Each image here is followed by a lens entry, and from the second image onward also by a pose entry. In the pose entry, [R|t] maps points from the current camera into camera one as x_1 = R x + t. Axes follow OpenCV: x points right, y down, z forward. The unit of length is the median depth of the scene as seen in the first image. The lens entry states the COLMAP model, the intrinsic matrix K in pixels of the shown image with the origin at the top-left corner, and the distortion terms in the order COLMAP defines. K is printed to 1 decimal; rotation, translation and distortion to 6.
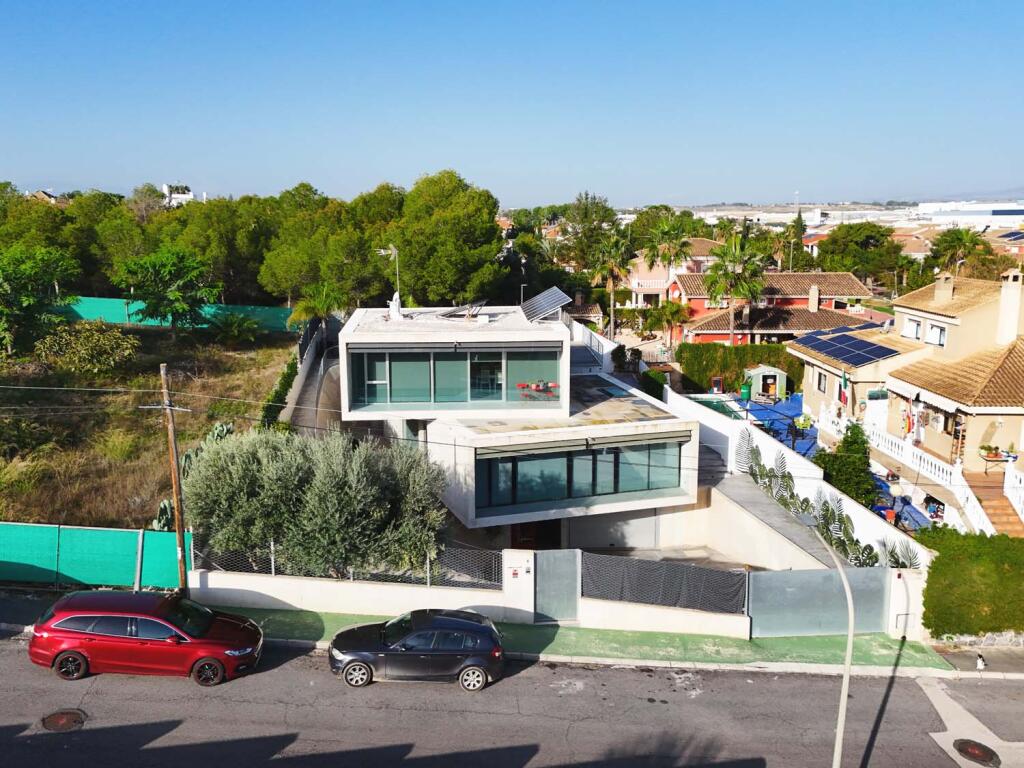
lens RADIAL K [[812.9, 0, 507.7], [0, 812.9, 353.5], [0, 0, 1]] dist [0.044036, -0.007111]
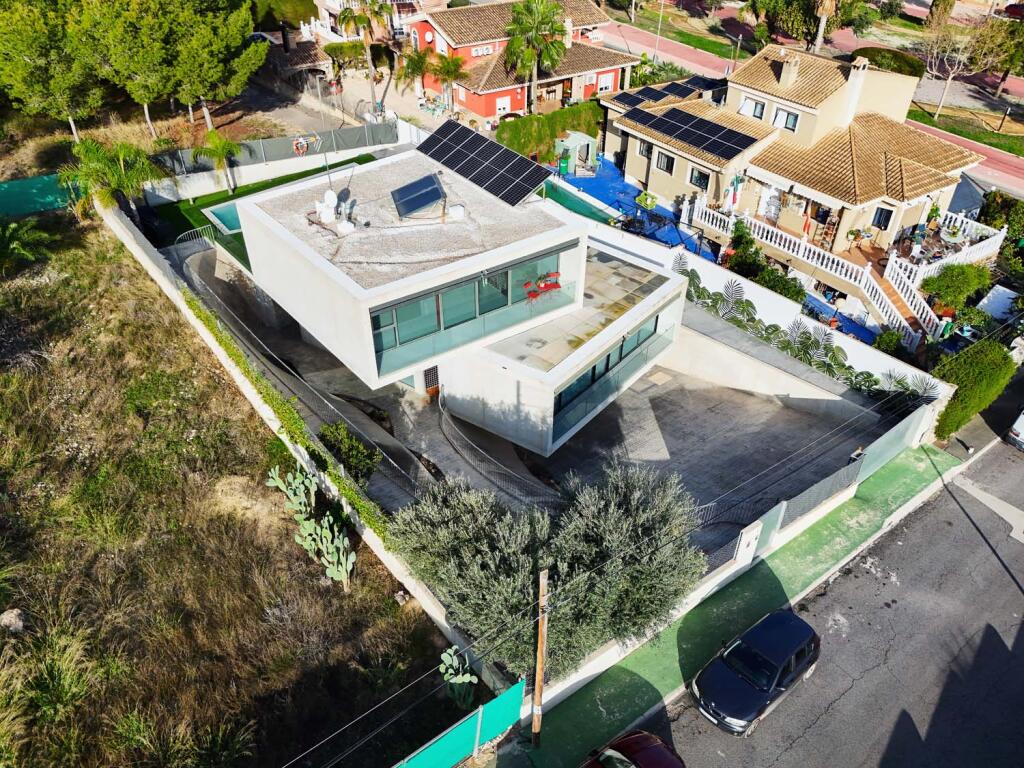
lens RADIAL K [[755.0, 0, 511.5], [0, 755.0, 379.9], [0, 0, 1]] dist [0.049506, -0.004183]
pose [[0.834775, -0.330341, 0.440483, -0.453532], [0.083111, 0.866453, 0.492292, -0.320731], [-0.544282, -0.374344, 0.750749, 0.359830]]
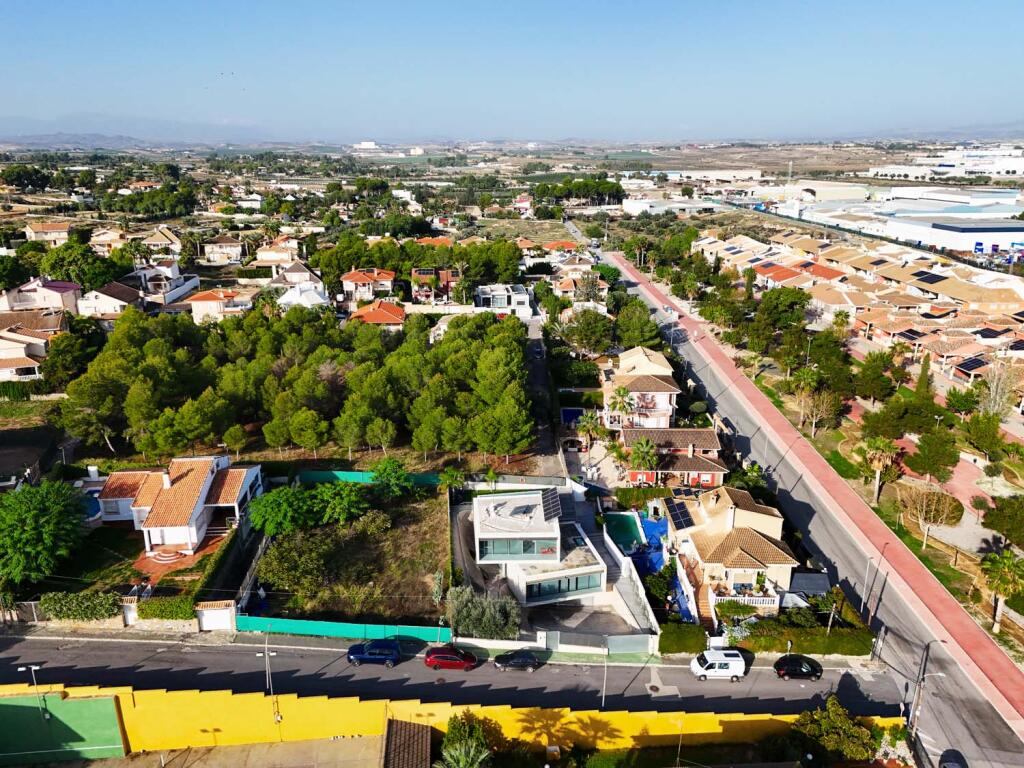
lens RADIAL K [[755.0, 0, 511.5], [0, 755.0, 379.9], [0, 0, 1]] dist [0.049506, -0.004183]
pose [[0.999813, 0.006317, -0.018260, -0.046557], [-0.003873, 0.991386, 0.130913, -0.924800], [0.018930, -0.130818, 0.991226, -1.546117]]
